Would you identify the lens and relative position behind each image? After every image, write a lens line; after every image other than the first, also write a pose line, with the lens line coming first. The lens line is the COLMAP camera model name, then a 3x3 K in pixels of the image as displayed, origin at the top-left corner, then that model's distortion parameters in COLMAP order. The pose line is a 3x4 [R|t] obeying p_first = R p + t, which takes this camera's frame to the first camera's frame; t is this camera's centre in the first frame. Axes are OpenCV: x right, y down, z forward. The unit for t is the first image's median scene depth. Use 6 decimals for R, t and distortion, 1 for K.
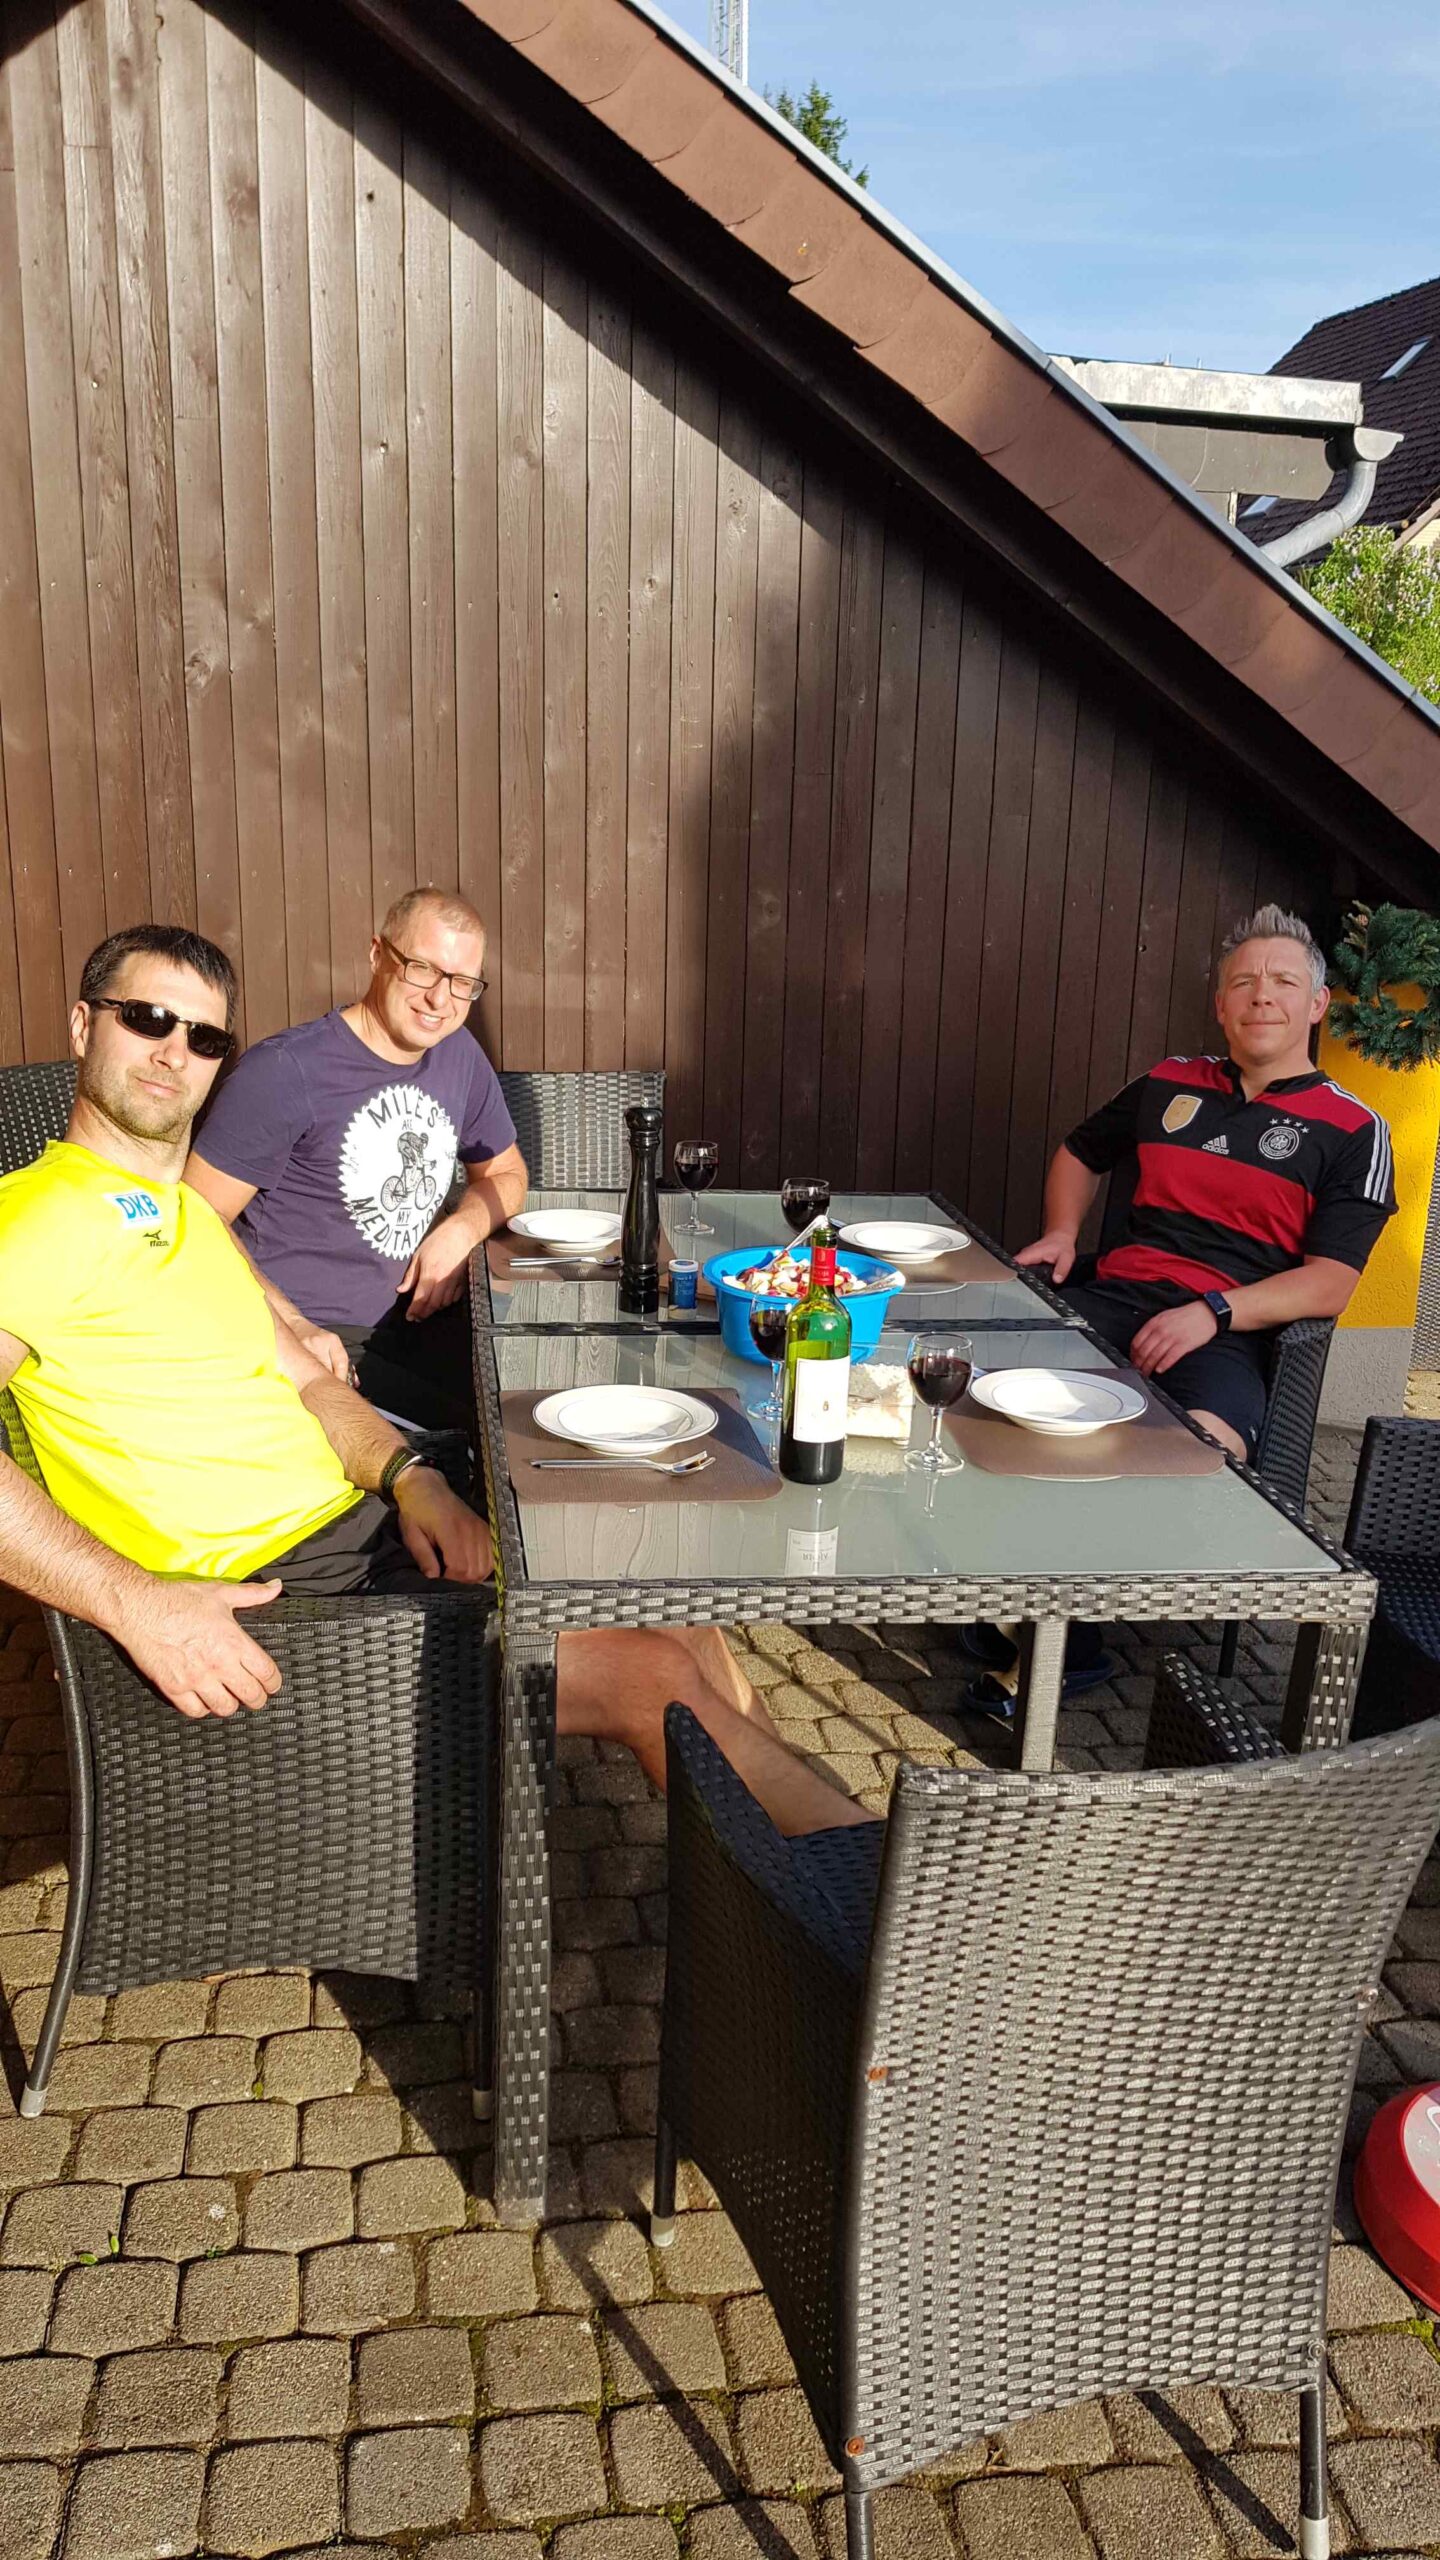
lens RADIAL K [[2237.3, 0, 720.0], [0, 2237.3, 1280.0], [0, 0, 1]] dist [0.074603, -0.169219]
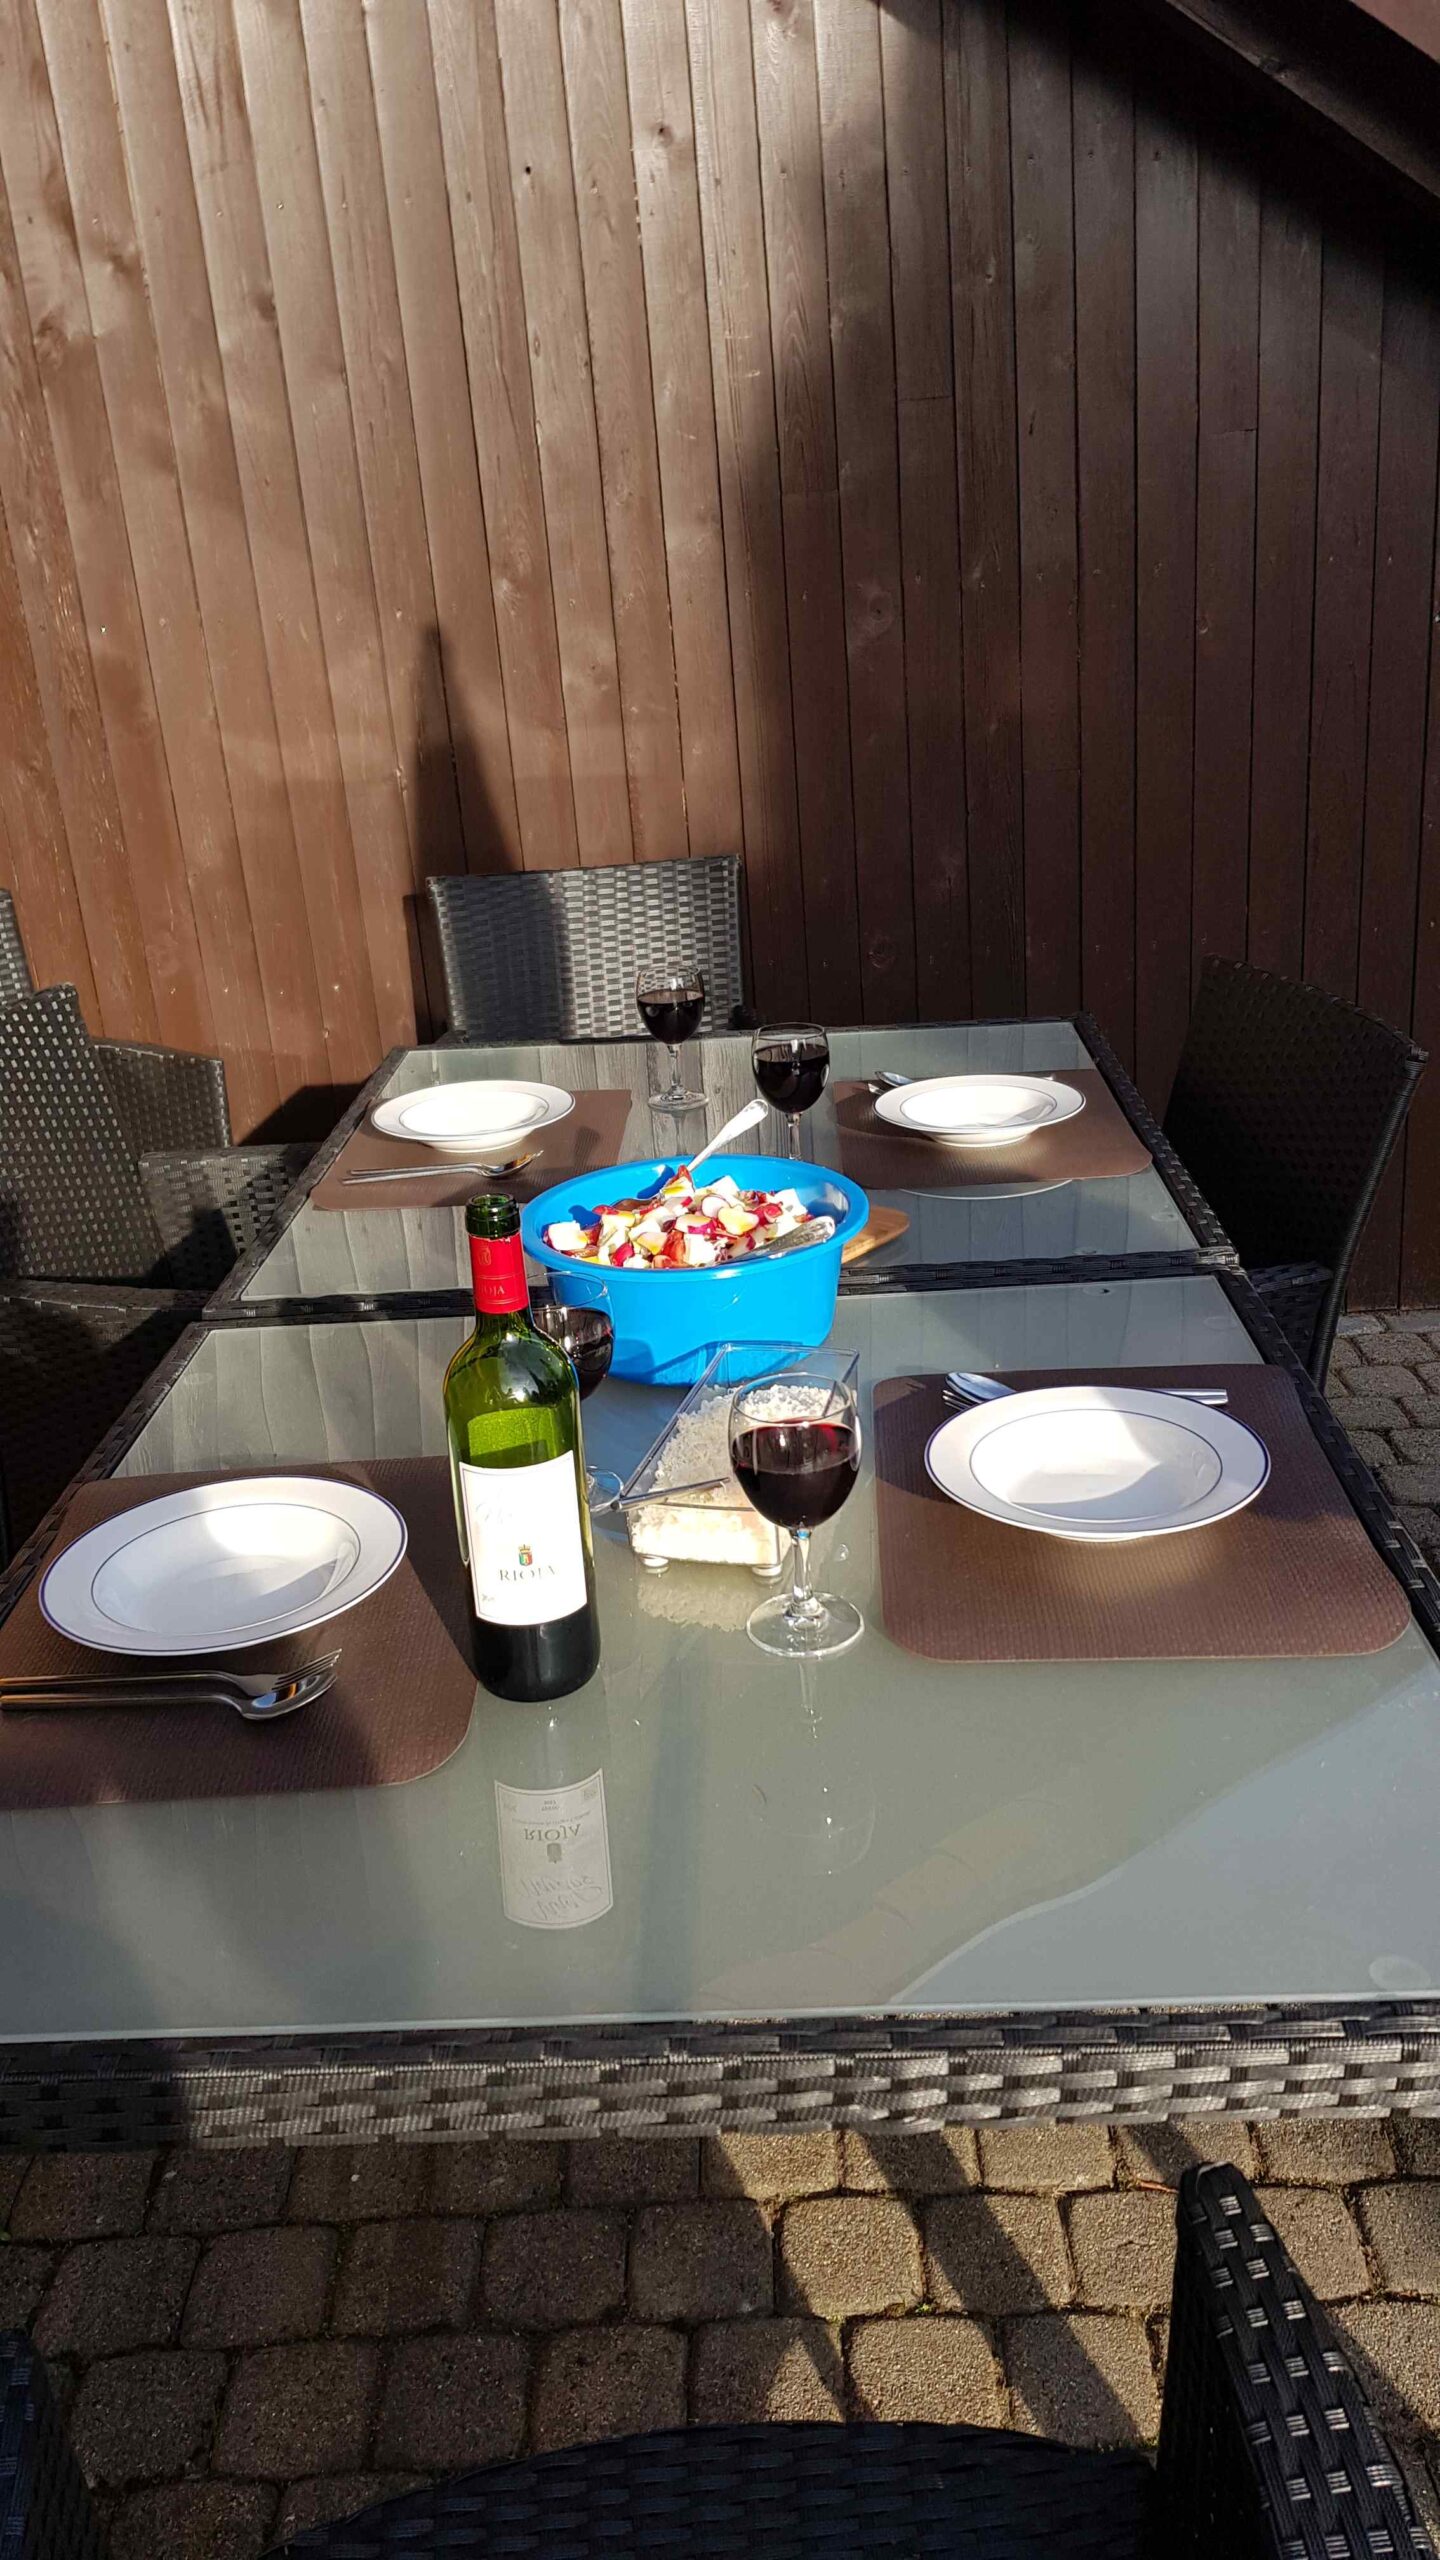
lens RADIAL K [[2237.3, 0, 720.0], [0, 2237.3, 1280.0], [0, 0, 1]] dist [0.074603, -0.169219]
pose [[0.981662, -0.034575, -0.187468, 0.102890], [0.052874, 0.994213, 0.093510, -0.026653], [0.183150, -0.101707, 0.977810, 0.298149]]
